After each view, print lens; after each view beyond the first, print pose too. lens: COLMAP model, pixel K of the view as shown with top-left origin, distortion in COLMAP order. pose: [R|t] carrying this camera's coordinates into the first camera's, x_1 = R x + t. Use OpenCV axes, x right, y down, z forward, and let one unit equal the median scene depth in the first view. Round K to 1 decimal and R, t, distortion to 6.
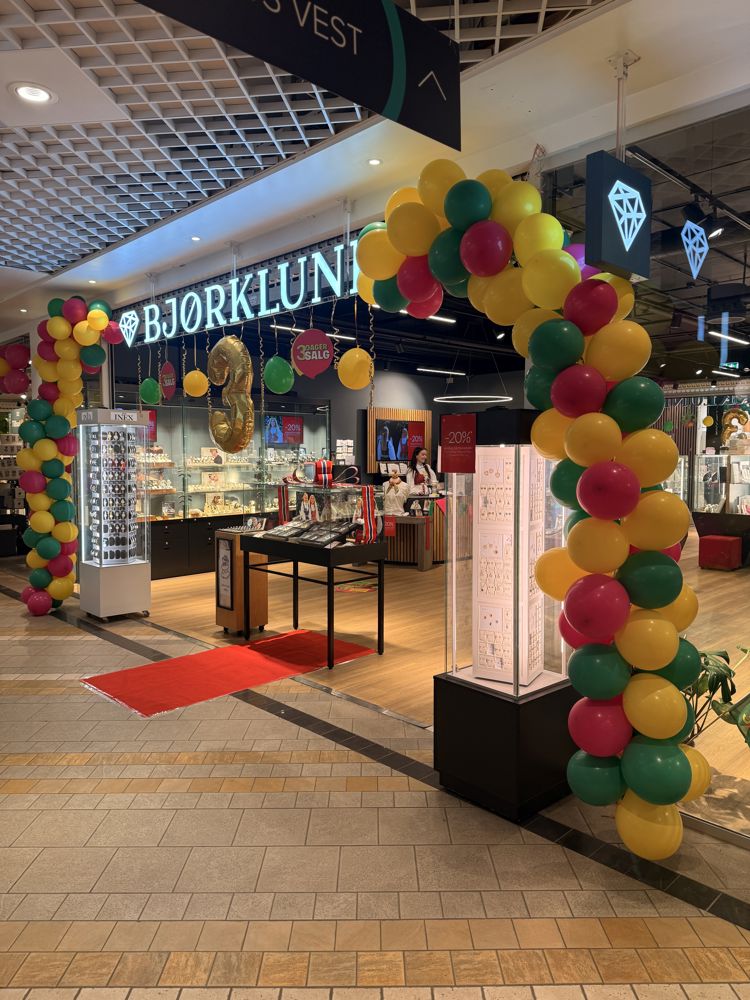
lens RADIAL K [[710.8, 0, 380.8], [0, 710.8, 503.4], [0, 0, 1]] dist [-0.002528, -0.007089]
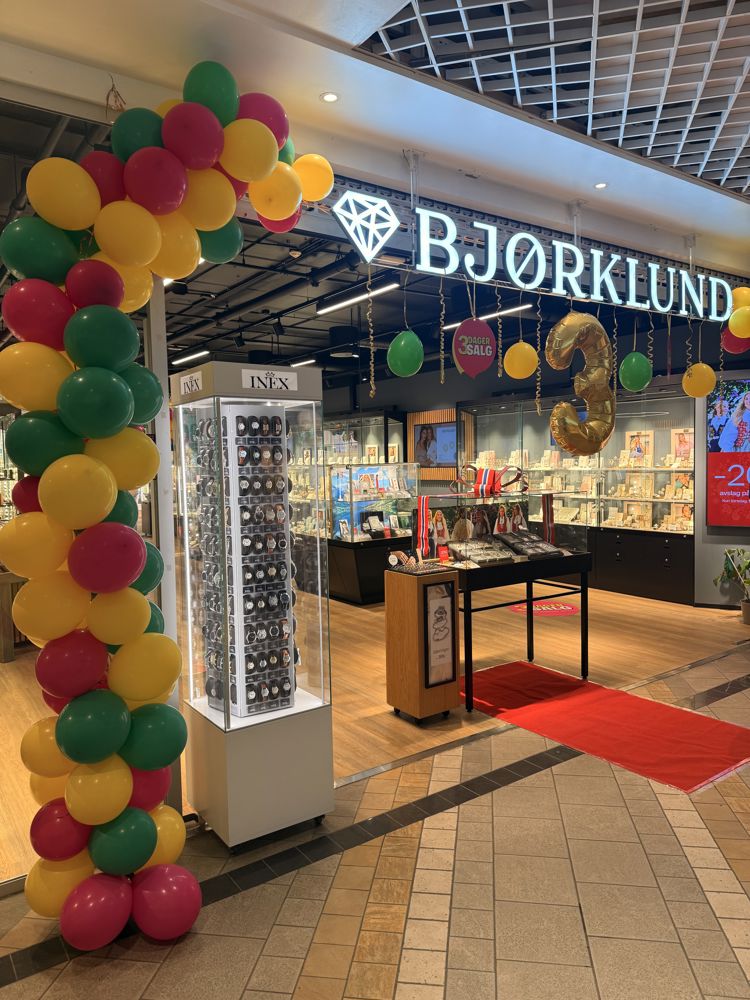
lens RADIAL K [[710.8, 0, 377.2], [0, 710.8, 494.9], [0, 0, 1]] dist [-0.002528, -0.007089]
pose [[0.160117, -0.054963, 0.985567, -1.066700], [0.095084, 0.994664, 0.040023, -0.080749], [-0.982508, 0.087304, 0.164489, 1.106637]]
